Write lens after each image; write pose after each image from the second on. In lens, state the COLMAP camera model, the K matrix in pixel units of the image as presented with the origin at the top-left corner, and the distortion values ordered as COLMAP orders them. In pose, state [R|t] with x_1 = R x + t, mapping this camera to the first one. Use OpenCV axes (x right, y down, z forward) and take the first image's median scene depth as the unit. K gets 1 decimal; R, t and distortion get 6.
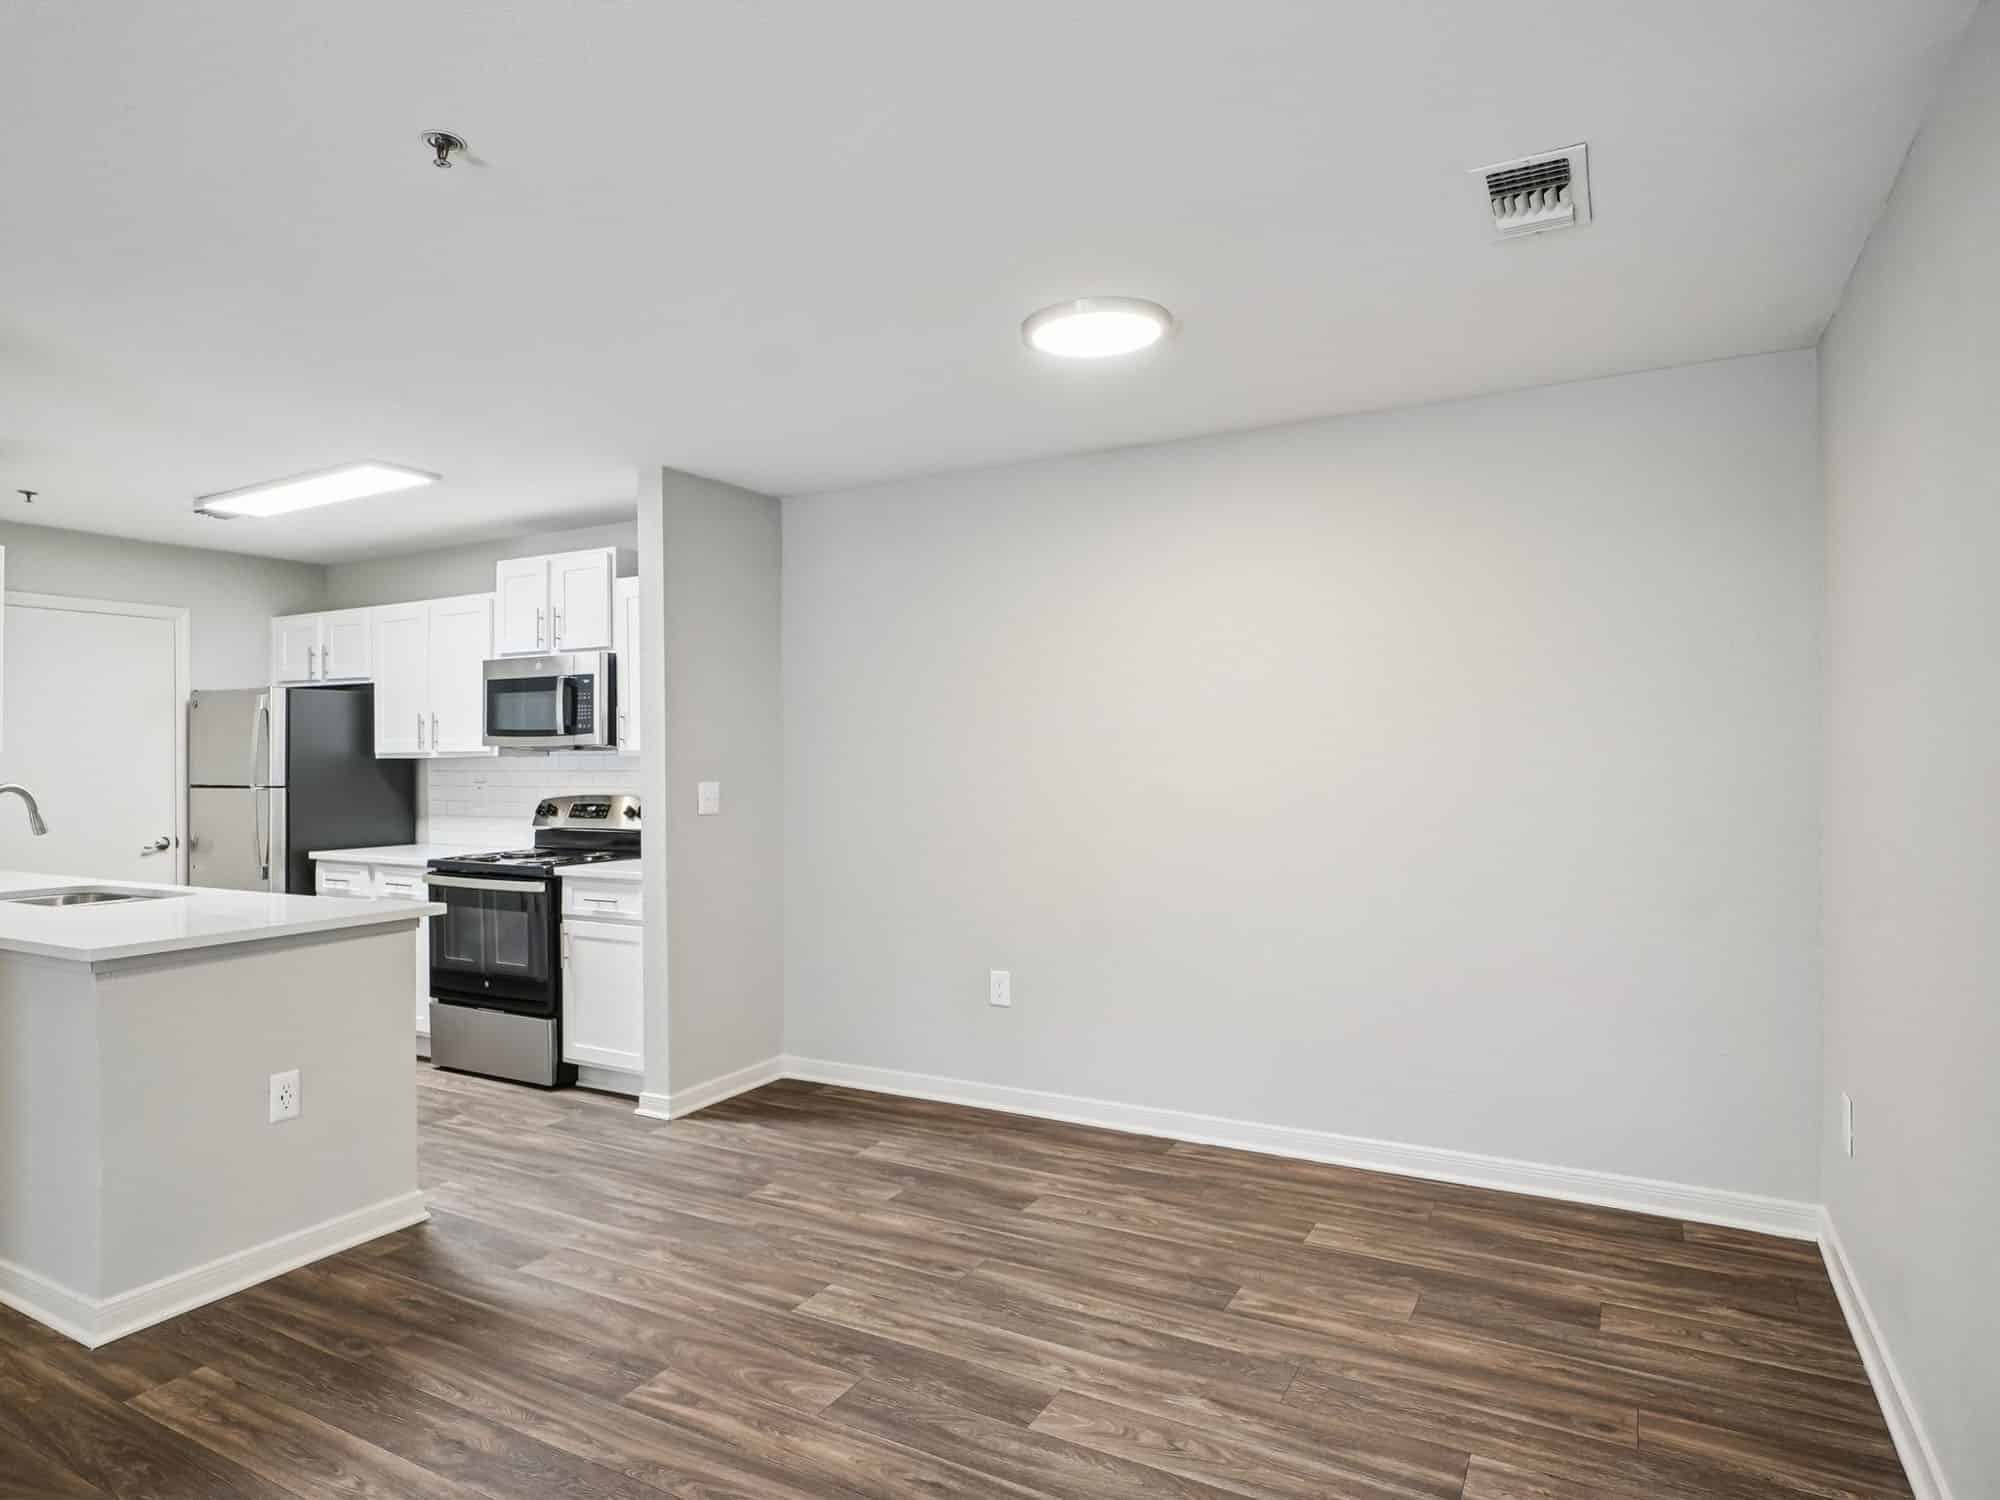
lens RADIAL K [[1146.7, 0, 973.5], [0, 1146.7, 745.9], [0, 0, 1]] dist [-0.020275, 0.006415]
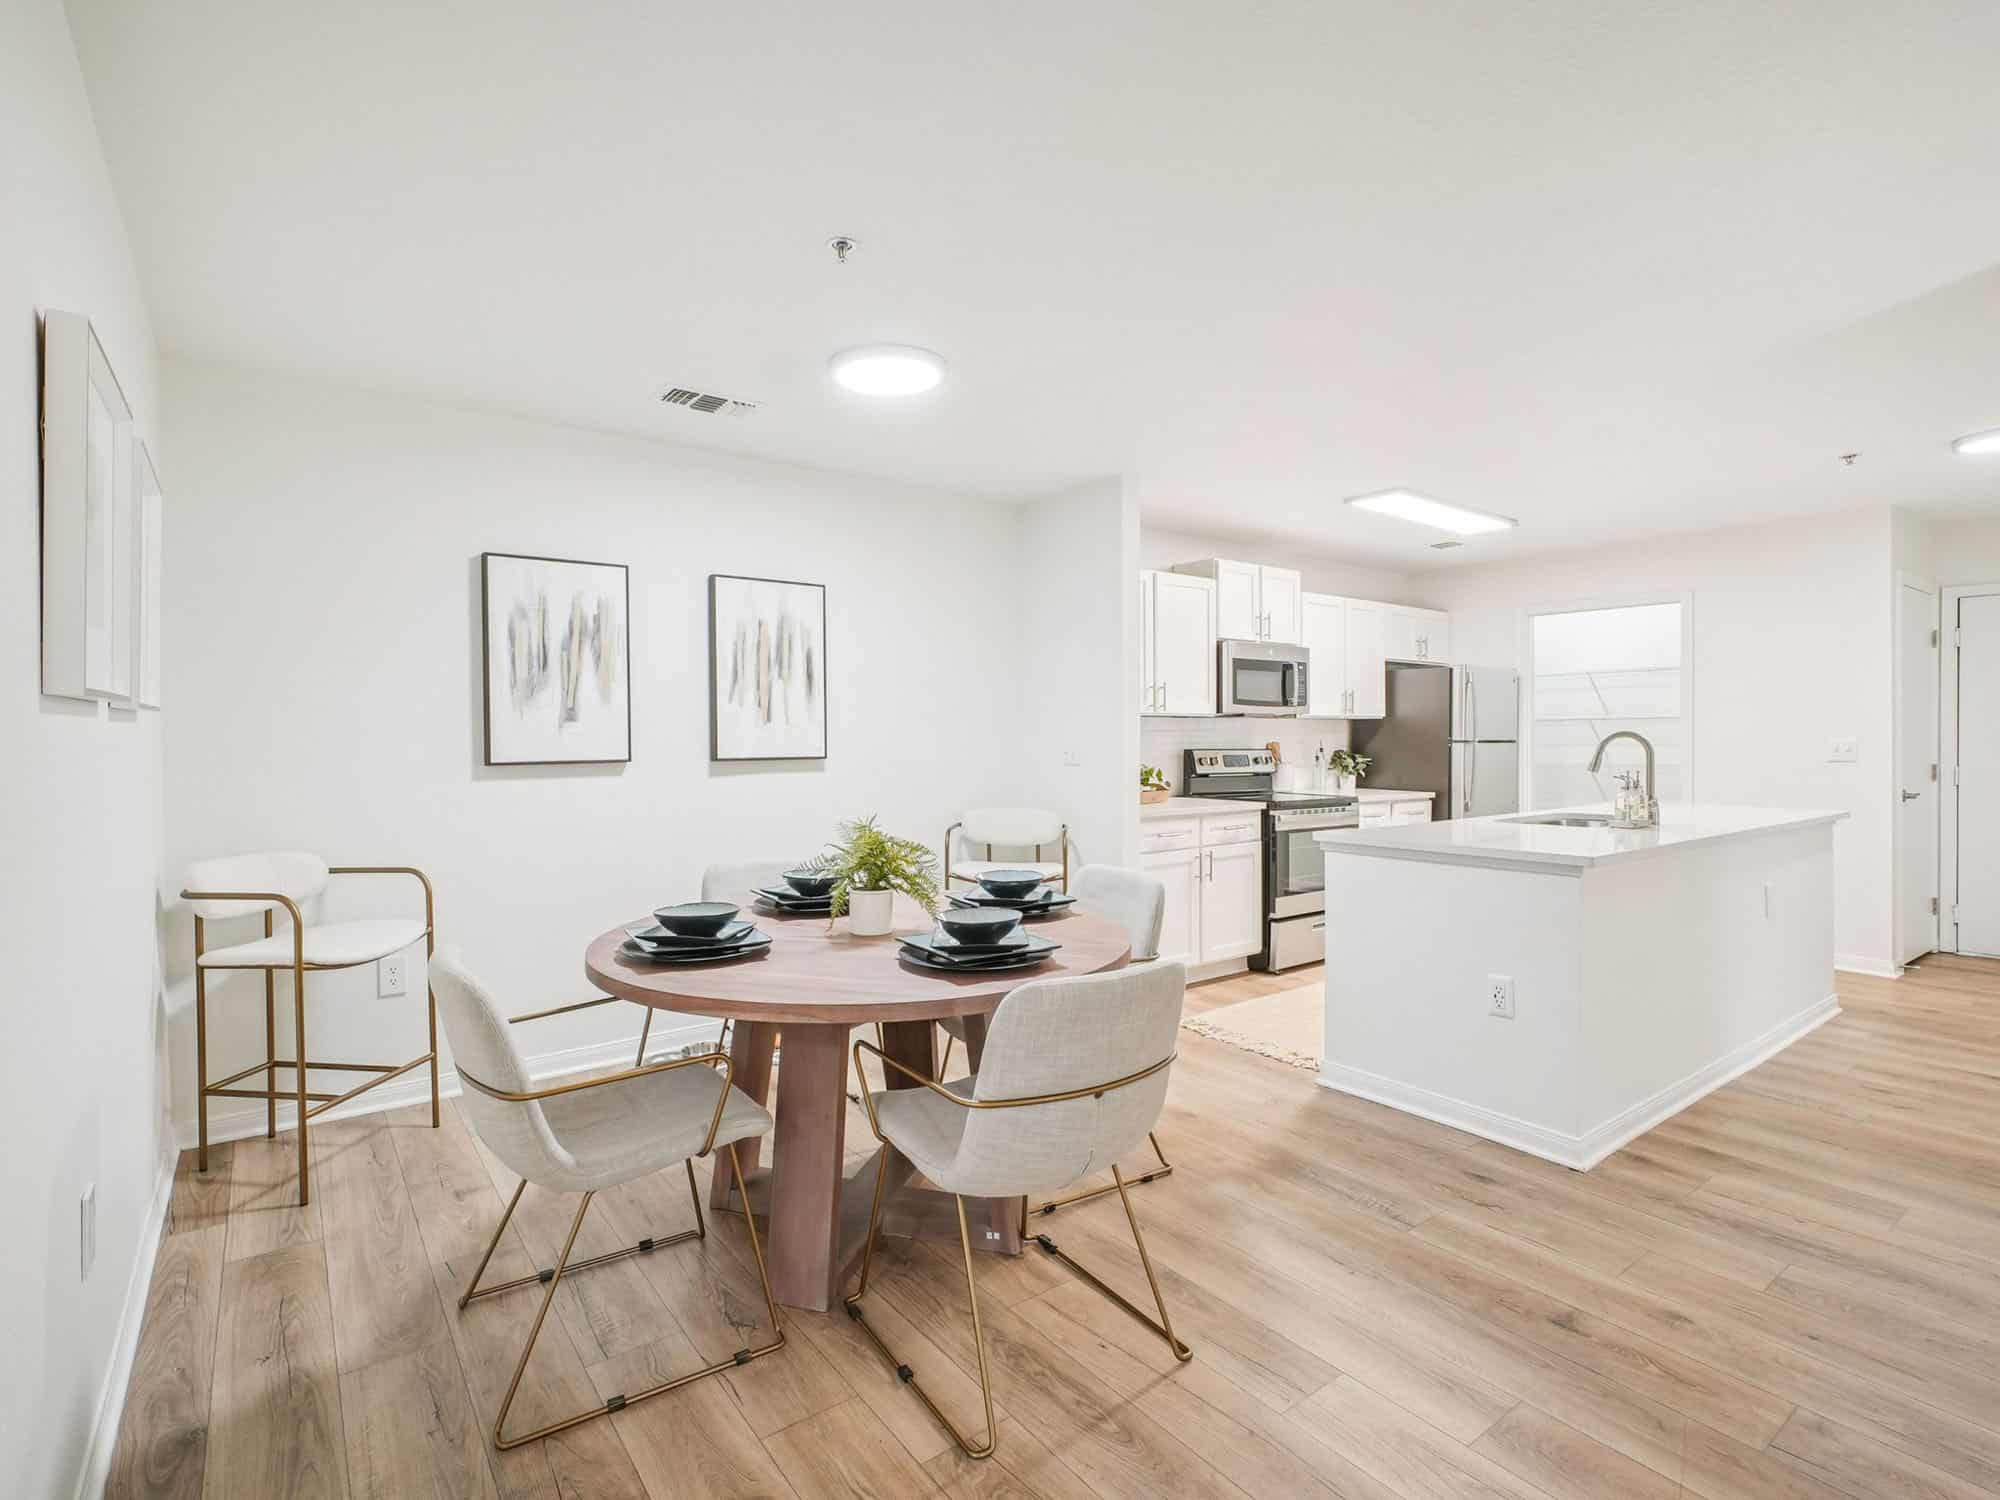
lens RADIAL K [[954.4, 0, 994.4], [0, 954.4, 752.4], [0, 0, 1]] dist [-0.004840, 0.002983]
pose [[0.414111, 0.002739, 0.910222, -1.550015], [-0.008097, 0.999967, 0.000675, 0.048217], [-0.910190, -0.007650, 0.414120, 0.854545]]
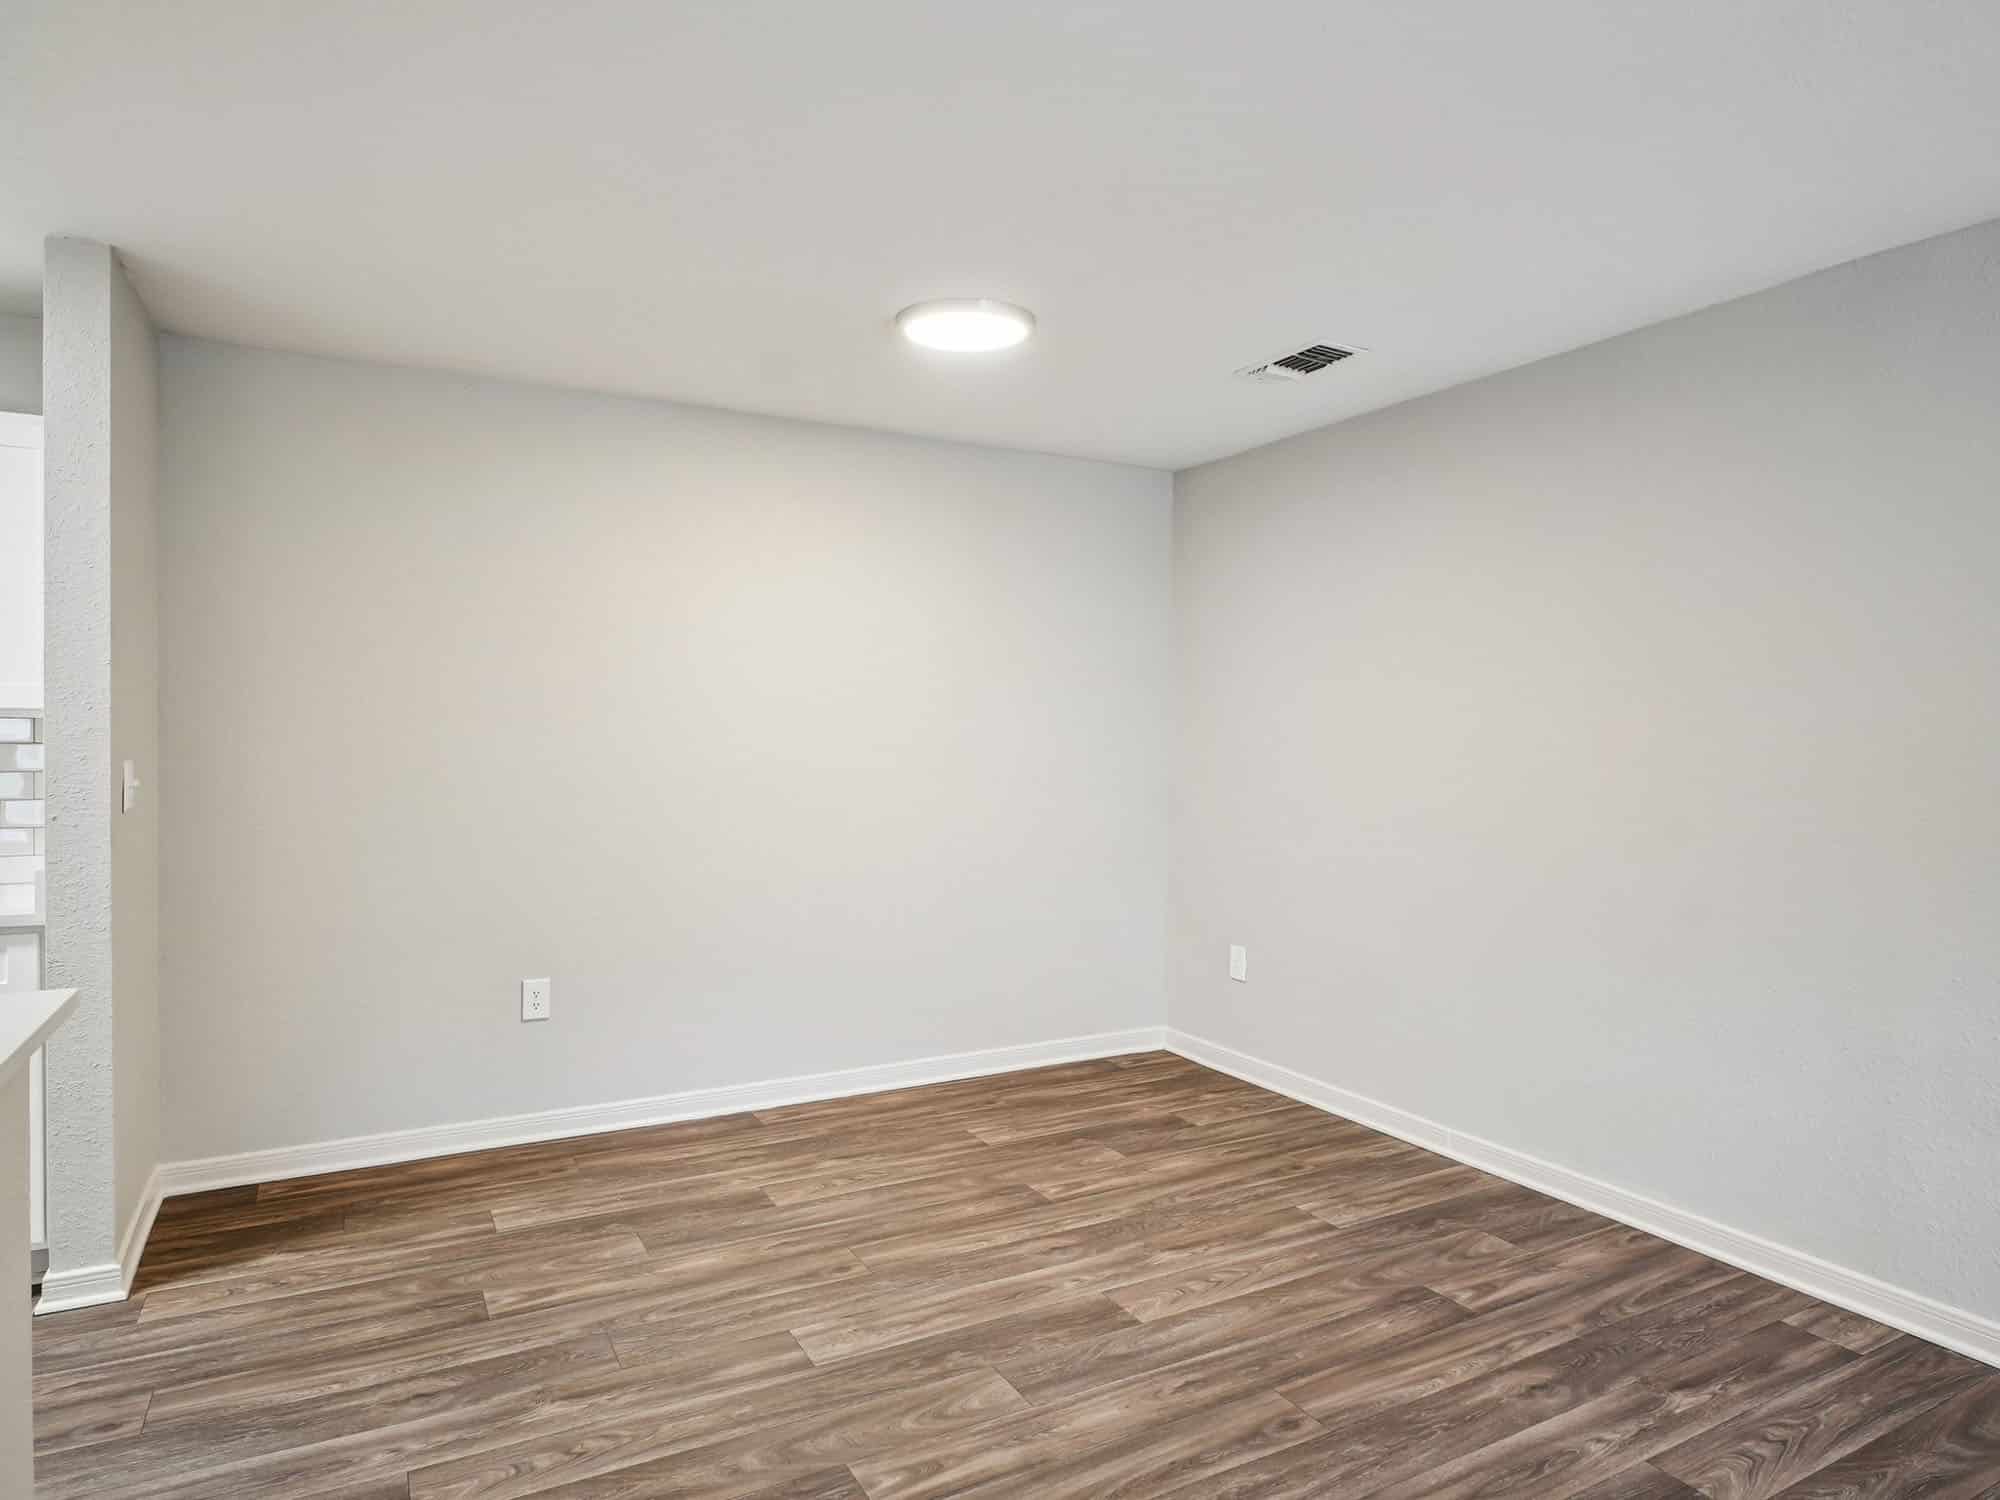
lens RADIAL K [[1146.7, 0, 921.4], [0, 1146.7, 768.2], [0, 0, 1]] dist [-0.020275, 0.006415]
pose [[0.550913, -0.012353, 0.834471, -0.468041], [-0.023077, 0.999283, 0.030028, 0.005008], [-0.834244, -0.035800, 0.550233, 0.260721]]
